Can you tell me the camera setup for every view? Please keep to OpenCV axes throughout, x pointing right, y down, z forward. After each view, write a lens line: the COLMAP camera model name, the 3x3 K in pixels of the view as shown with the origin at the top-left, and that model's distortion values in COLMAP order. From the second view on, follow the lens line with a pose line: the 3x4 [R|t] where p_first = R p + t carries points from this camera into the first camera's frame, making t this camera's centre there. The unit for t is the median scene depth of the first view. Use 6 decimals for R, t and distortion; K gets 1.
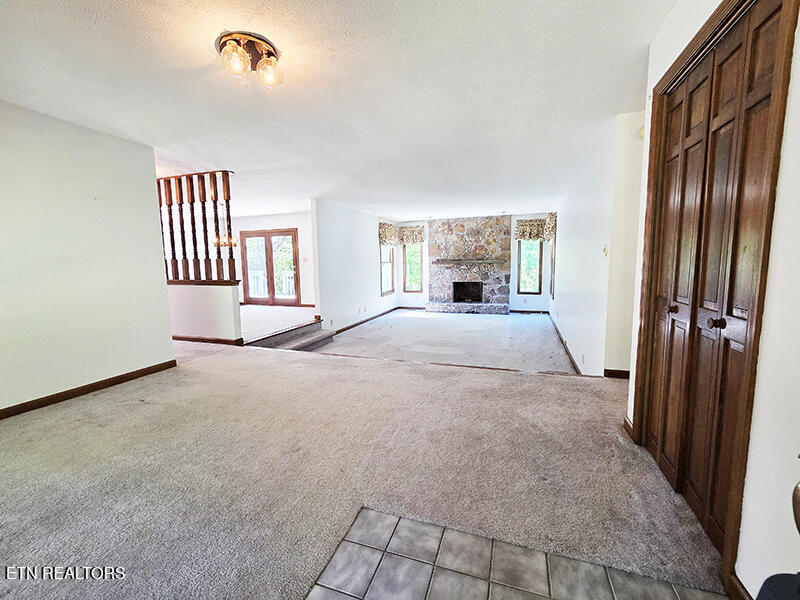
lens RADIAL K [[326.8, 0, 400.3], [0, 326.8, 296.3], [0, 0, 1]] dist [0.001094, -0.000424]
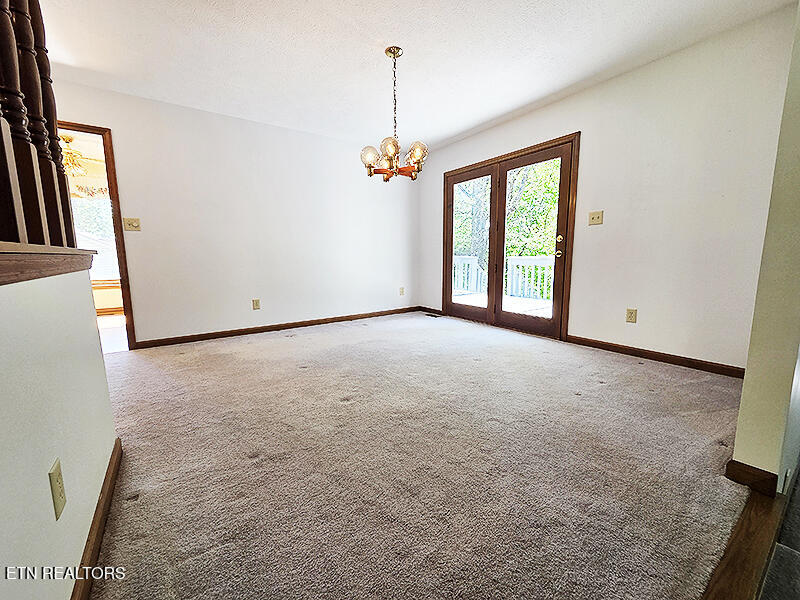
lens RADIAL K [[326.8, 0, 404.4], [0, 326.8, 299.1], [0, 0, 1]] dist [0.001094, -0.000424]
pose [[0.822607, 0.086007, -0.562069, -0.220840], [-0.068608, 0.996286, 0.052039, -0.022350], [0.564457, -0.004246, 0.825452, 0.501985]]
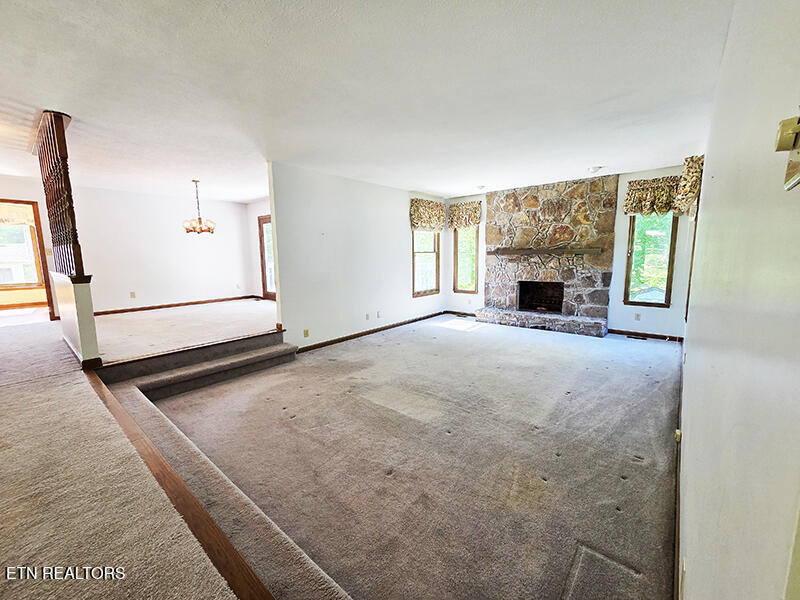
lens RADIAL K [[326.8, 0, 399.4], [0, 326.8, 297.8], [0, 0, 1]] dist [0.001094, -0.000424]
pose [[0.935881, 0.049982, -0.348754, 0.177187], [-0.038758, 0.998484, 0.039093, -0.027108], [0.350179, -0.023070, 0.936399, 0.277348]]
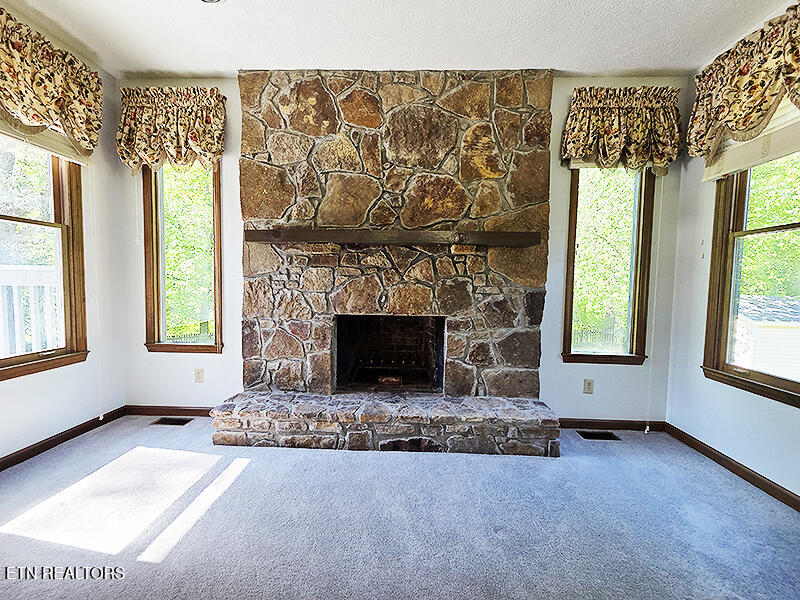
lens RADIAL K [[326.8, 0, 401.9], [0, 326.8, 301.7], [0, 0, 1]] dist [0.001094, -0.000424]
pose [[0.950086, 0.018327, 0.311450, 0.136611], [-0.003472, 0.998832, -0.048184, -0.044679], [-0.311970, 0.044698, 0.949040, 0.770075]]
